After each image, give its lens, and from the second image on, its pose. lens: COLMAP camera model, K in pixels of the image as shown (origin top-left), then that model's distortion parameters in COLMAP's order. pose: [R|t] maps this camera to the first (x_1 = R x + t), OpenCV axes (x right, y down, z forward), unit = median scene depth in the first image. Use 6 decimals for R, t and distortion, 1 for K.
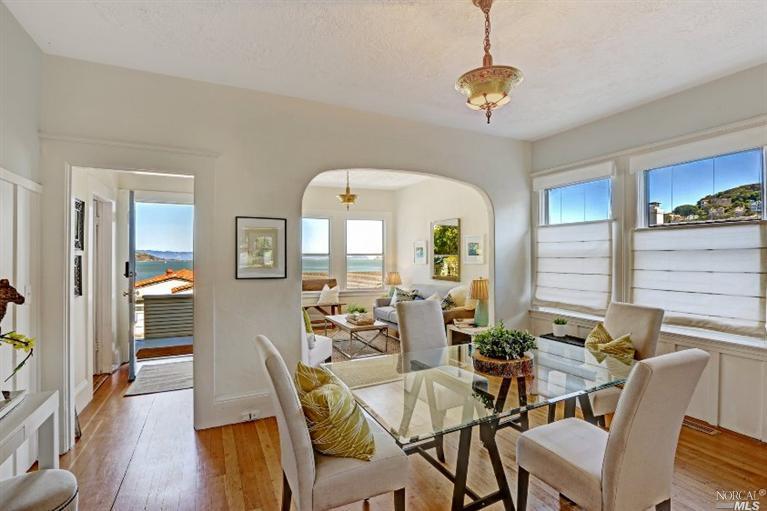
lens RADIAL K [[350.5, 0, 383.2], [0, 350.5, 259.0], [0, 0, 1]] dist [0.002223, 0.000100]
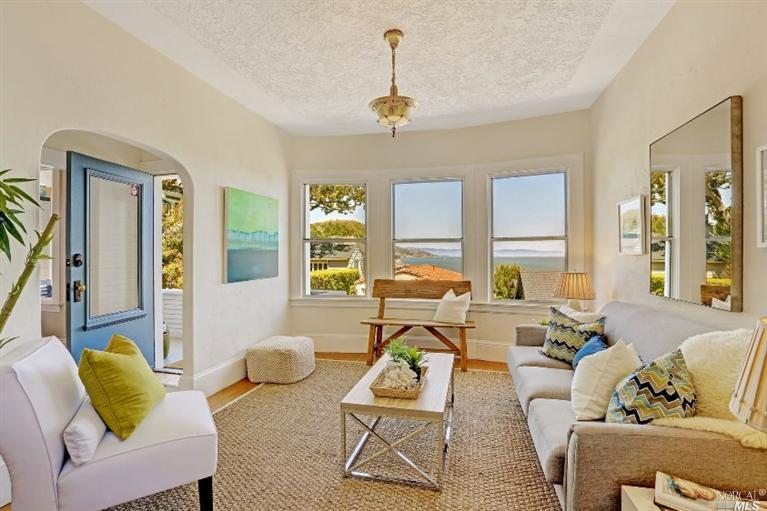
lens RADIAL K [[350.5, 0, 385.8], [0, 350.5, 257.6], [0, 0, 1]] dist [0.002223, 0.000100]
pose [[0.770077, -0.003738, -0.637940, 0.138392], [0.007467, 0.999967, 0.003154, 0.014856], [0.637907, -0.007192, 0.770080, 0.465953]]
